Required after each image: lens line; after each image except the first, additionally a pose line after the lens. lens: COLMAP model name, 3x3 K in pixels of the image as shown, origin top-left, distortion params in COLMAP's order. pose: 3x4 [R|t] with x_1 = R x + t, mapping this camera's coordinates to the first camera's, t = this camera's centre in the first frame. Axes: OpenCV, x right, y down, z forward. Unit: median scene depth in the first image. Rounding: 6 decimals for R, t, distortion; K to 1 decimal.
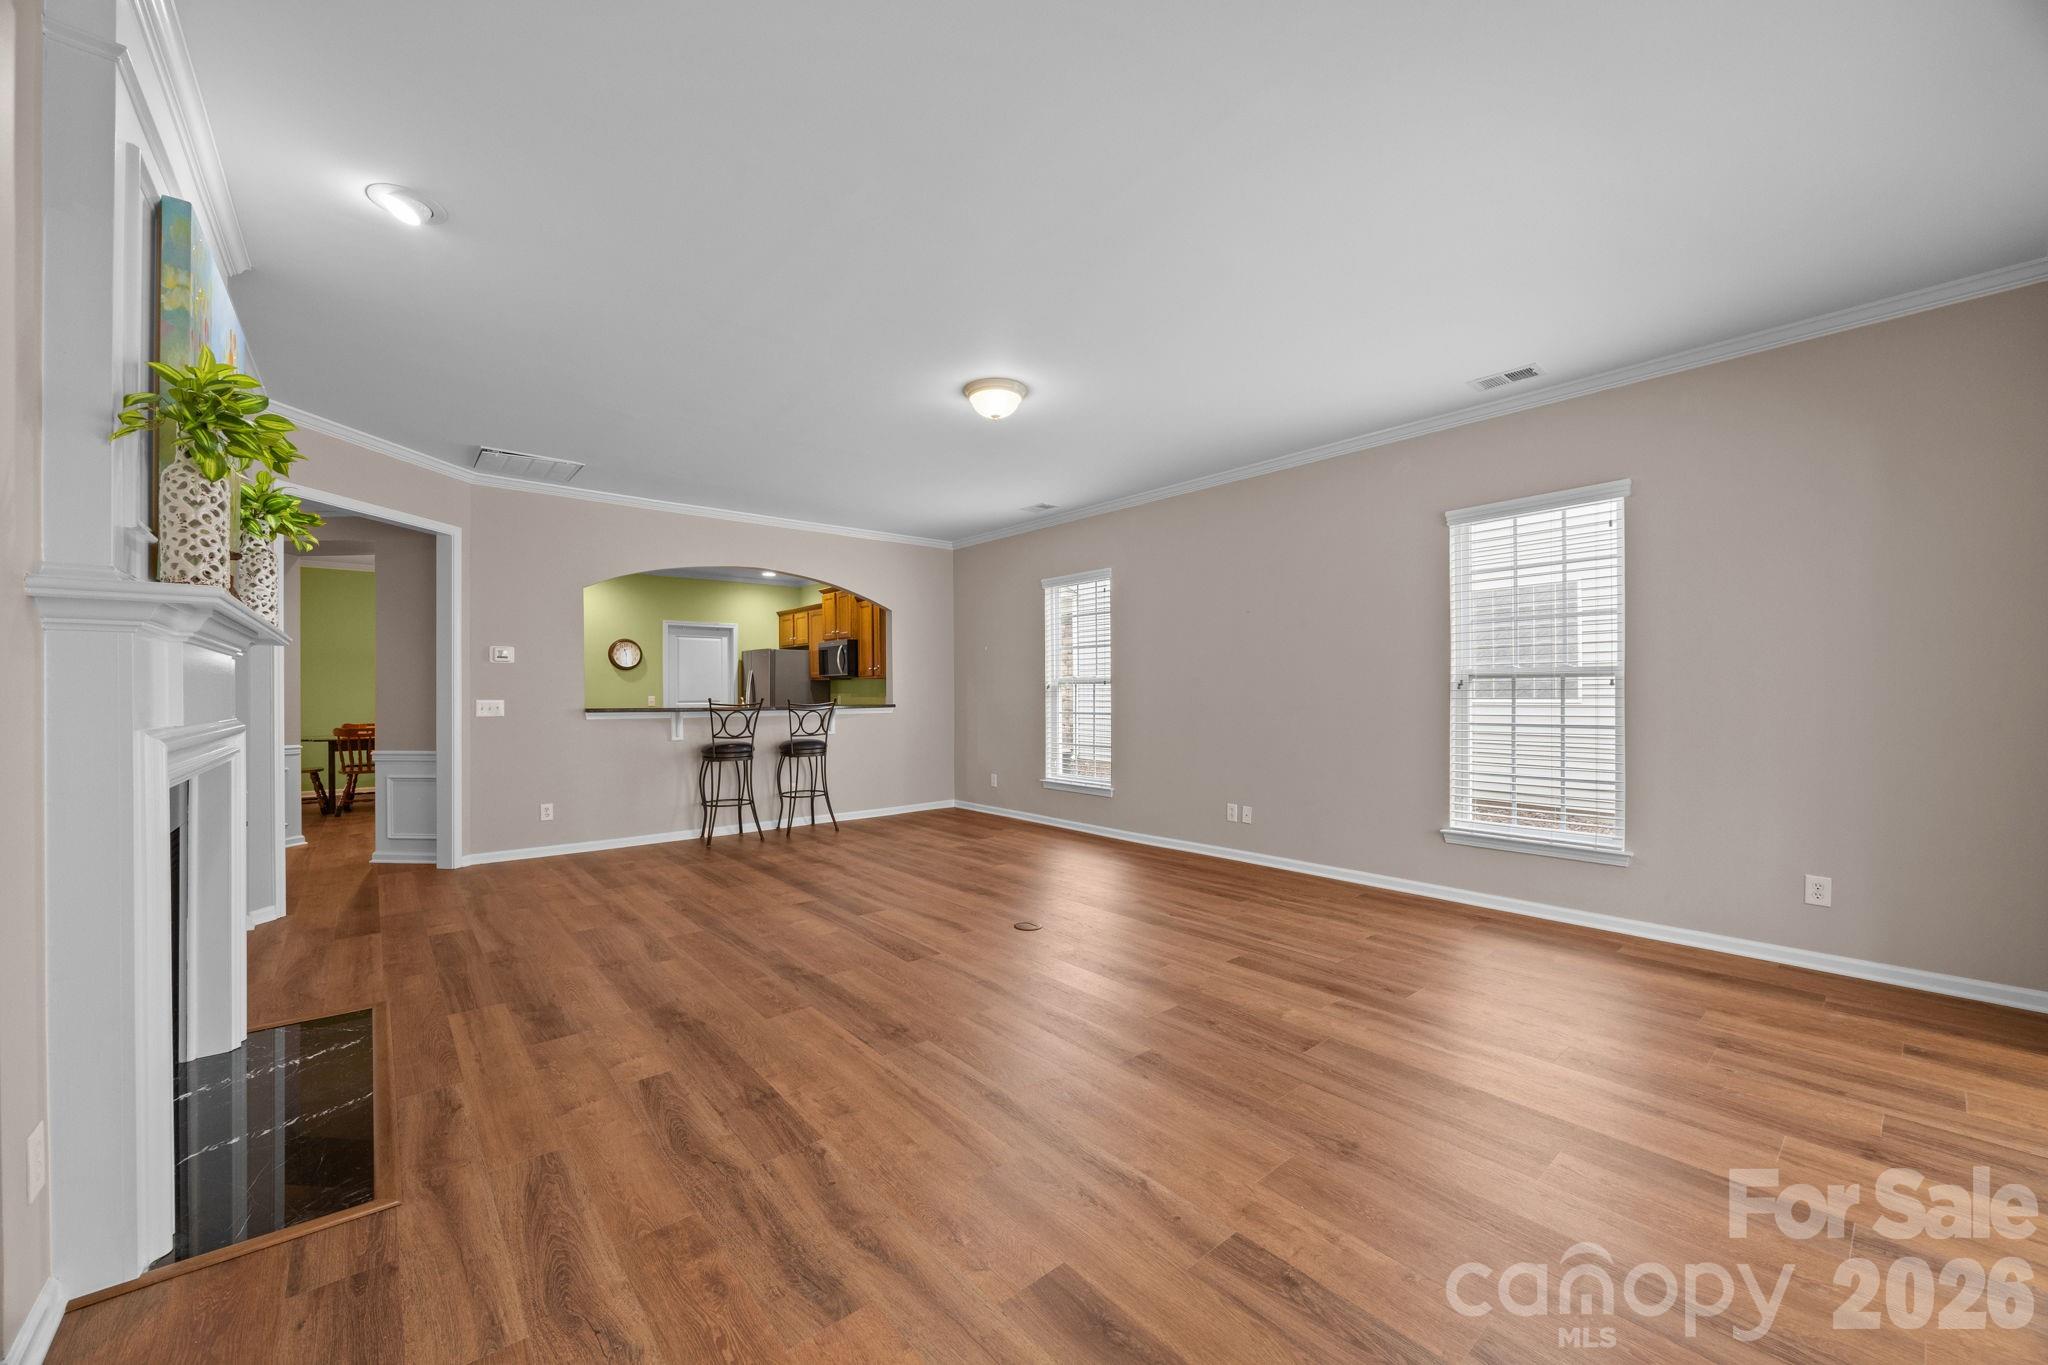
lens RADIAL K [[780.3, 0, 1022.0], [0, 780.3, 677.8], [0, 0, 1]] dist [0.002294, 0.000044]
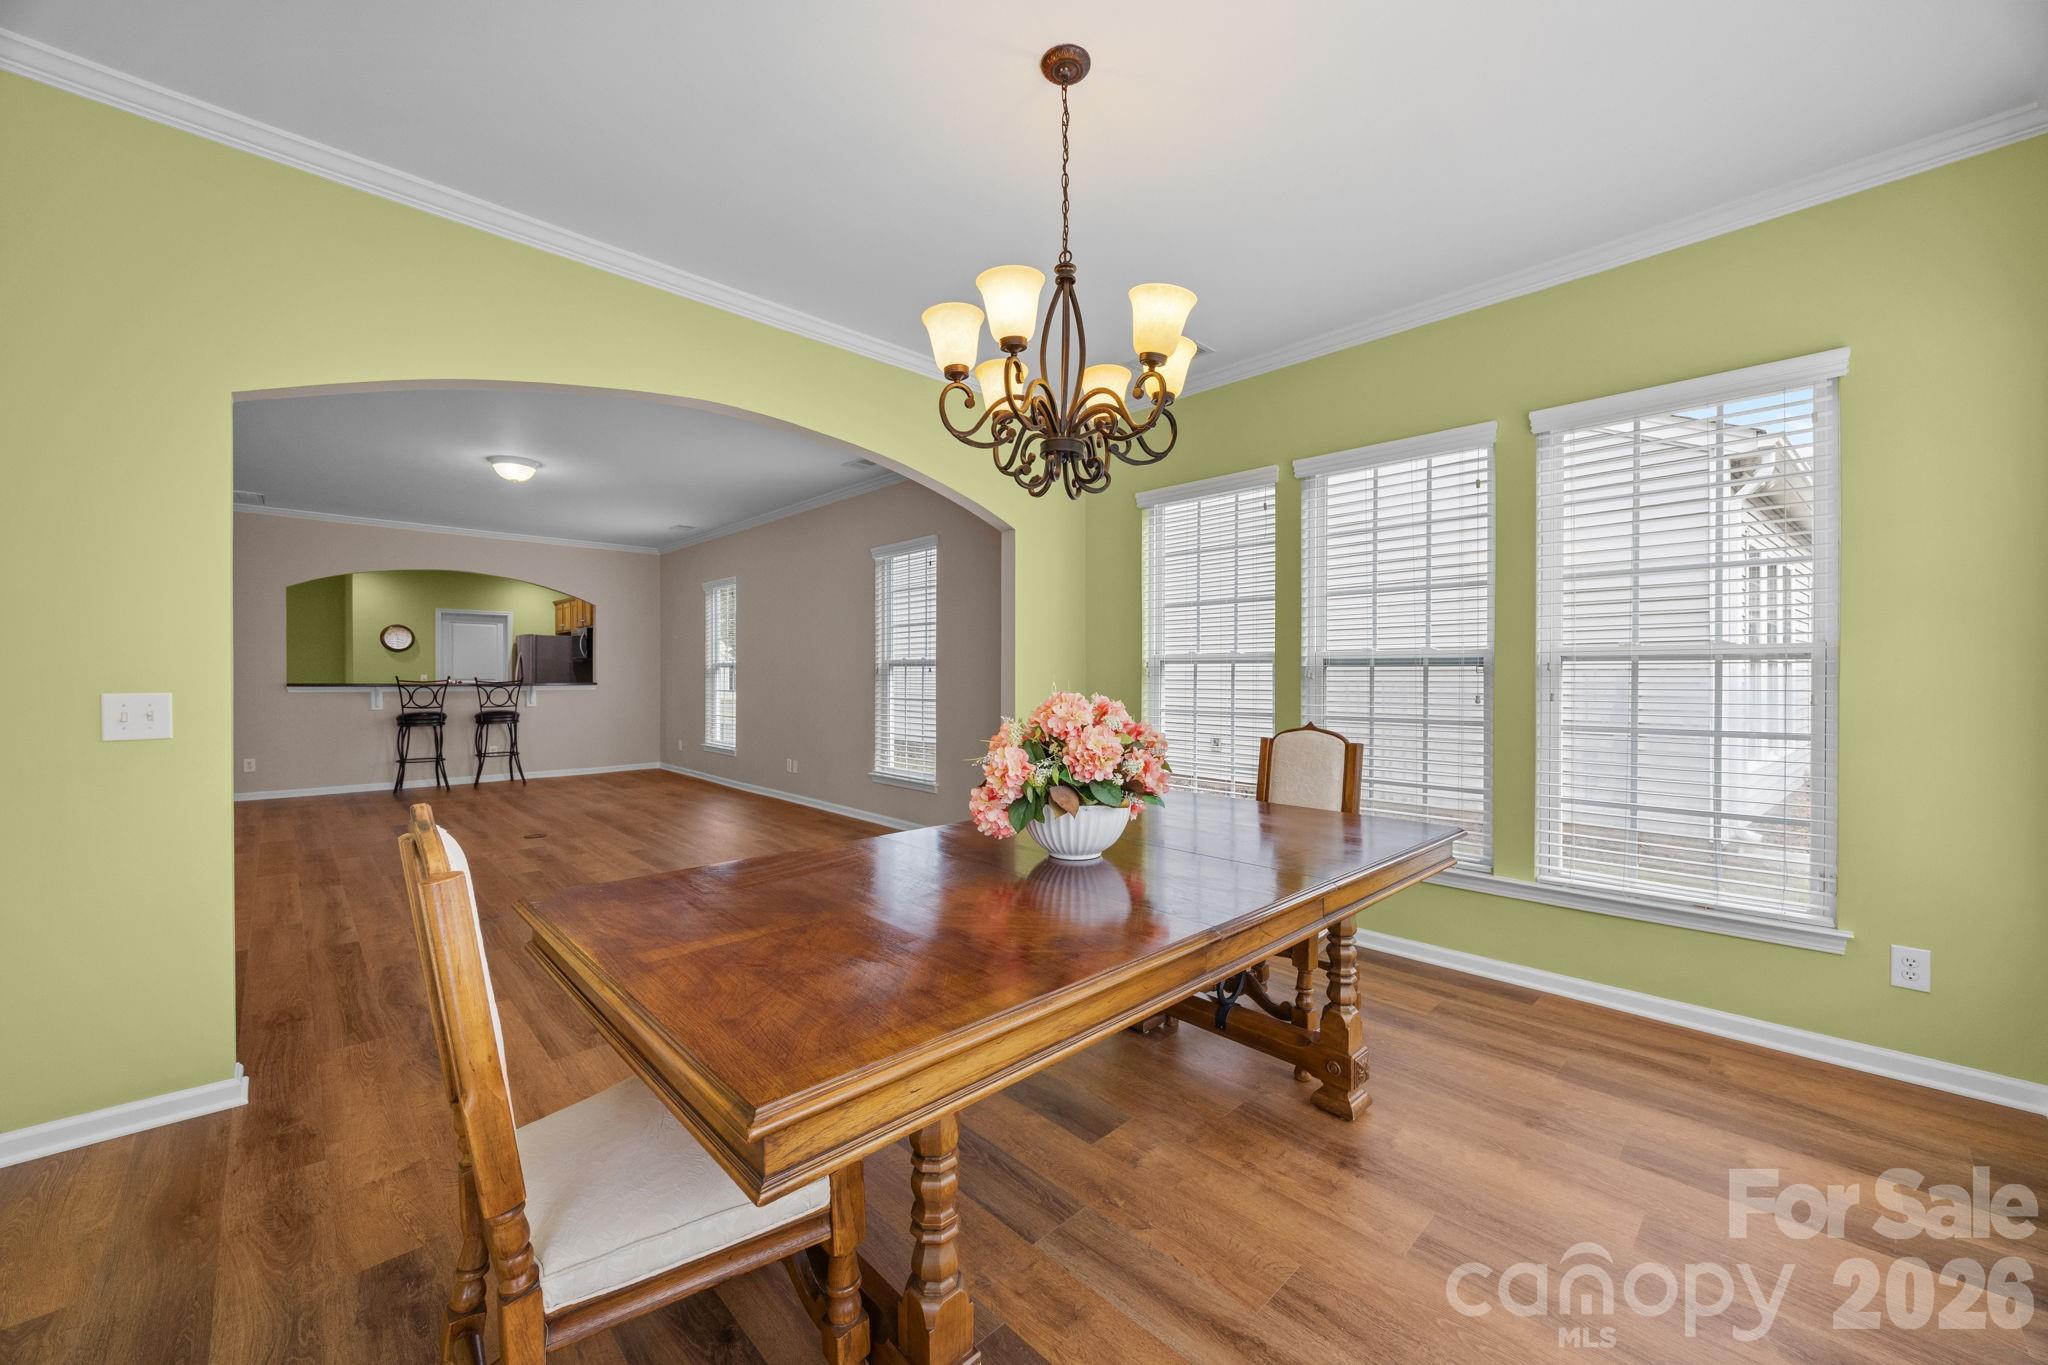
lens RADIAL K [[780.3, 0, 1015.0], [0, 780.3, 672.8], [0, 0, 1]] dist [0.002294, 0.000044]
pose [[0.998086, 0.009158, 0.061160, 0.482951], [-0.010144, 0.999823, 0.015843, -0.008699], [-0.061004, -0.016433, 0.998002, -0.290743]]
